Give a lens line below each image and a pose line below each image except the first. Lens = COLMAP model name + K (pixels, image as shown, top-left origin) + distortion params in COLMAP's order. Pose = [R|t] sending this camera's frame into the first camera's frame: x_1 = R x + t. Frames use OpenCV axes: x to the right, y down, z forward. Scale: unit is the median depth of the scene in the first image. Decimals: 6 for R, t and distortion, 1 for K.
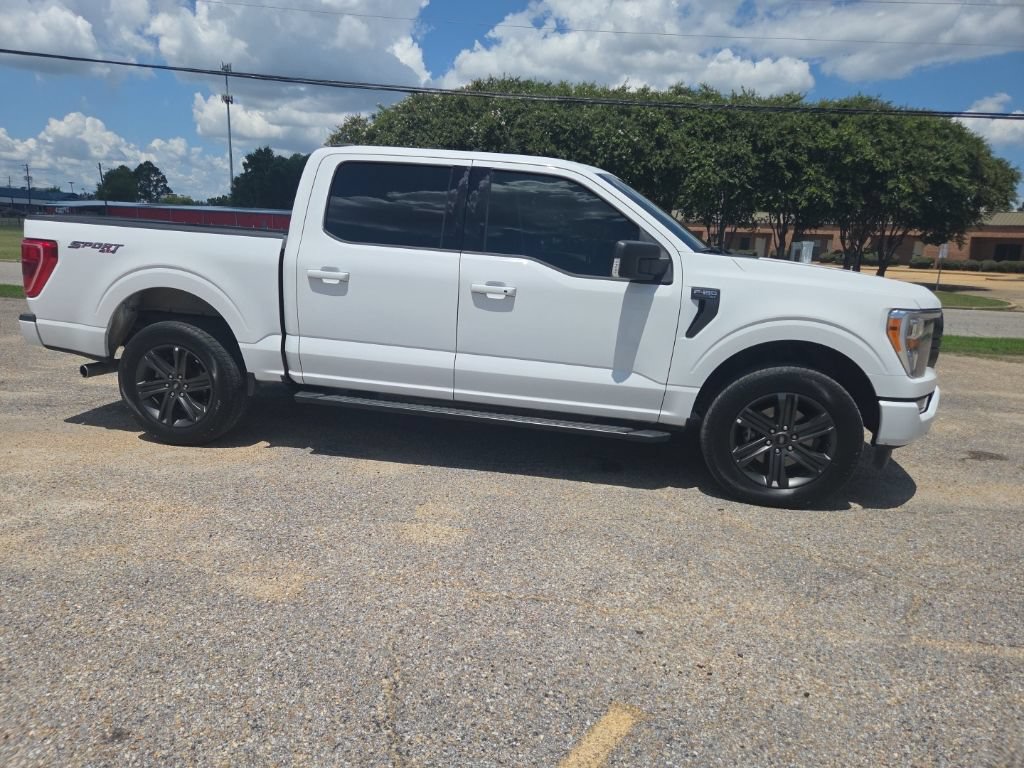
lens RADIAL K [[685.1, 0, 503.4], [0, 685.1, 384.9], [0, 0, 1]] dist [0.070739, -0.058933]
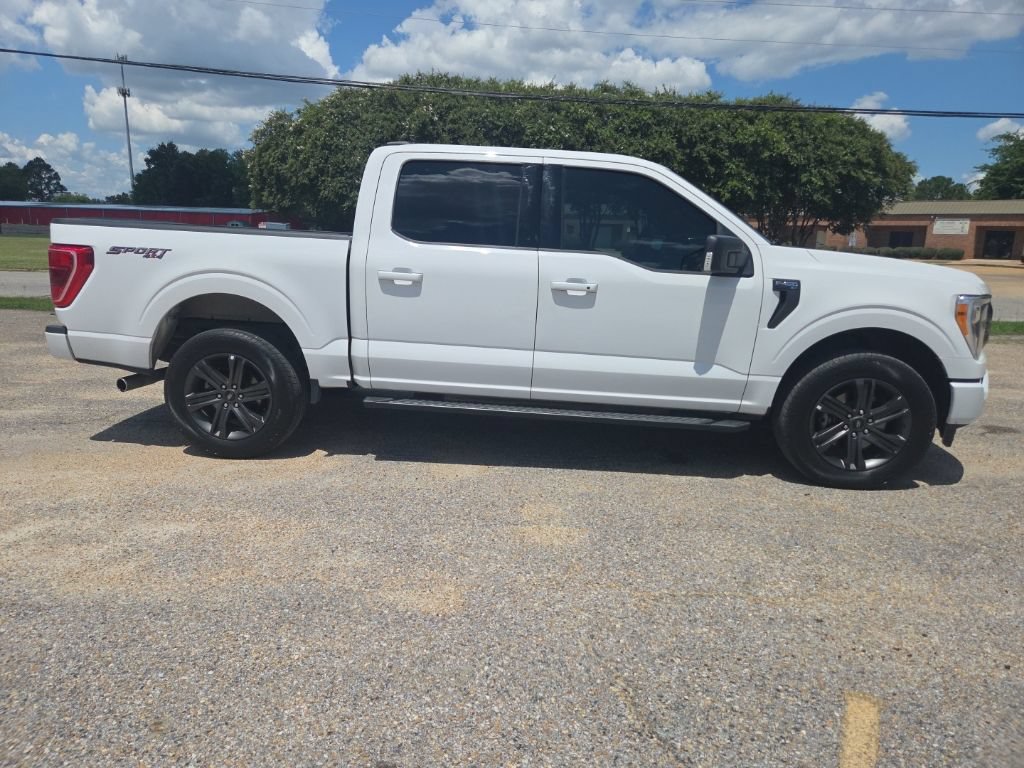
lens RADIAL K [[685.1, 0, 500.5], [0, 685.1, 372.2], [0, 0, 1]] dist [0.070739, -0.058933]
pose [[0.993340, -0.038227, 0.108696, -0.200243], [0.039342, 0.999193, -0.008132, -0.008915], [-0.108297, 0.012355, 0.994042, 0.017701]]
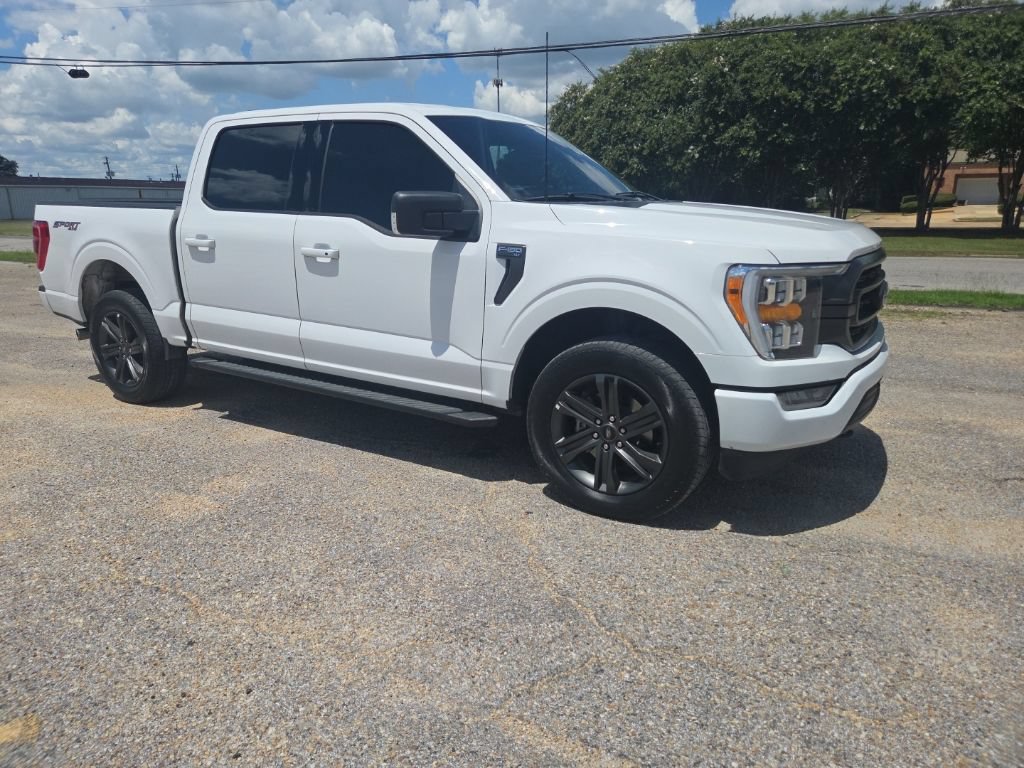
lens RADIAL K [[685.1, 0, 499.0], [0, 685.1, 374.5], [0, 0, 1]] dist [0.070739, -0.058933]
pose [[0.930110, 0.034851, -0.365623, 0.474296], [-0.023971, 0.999126, 0.034256, -0.010106], [0.366497, -0.023098, 0.930132, 0.185275]]
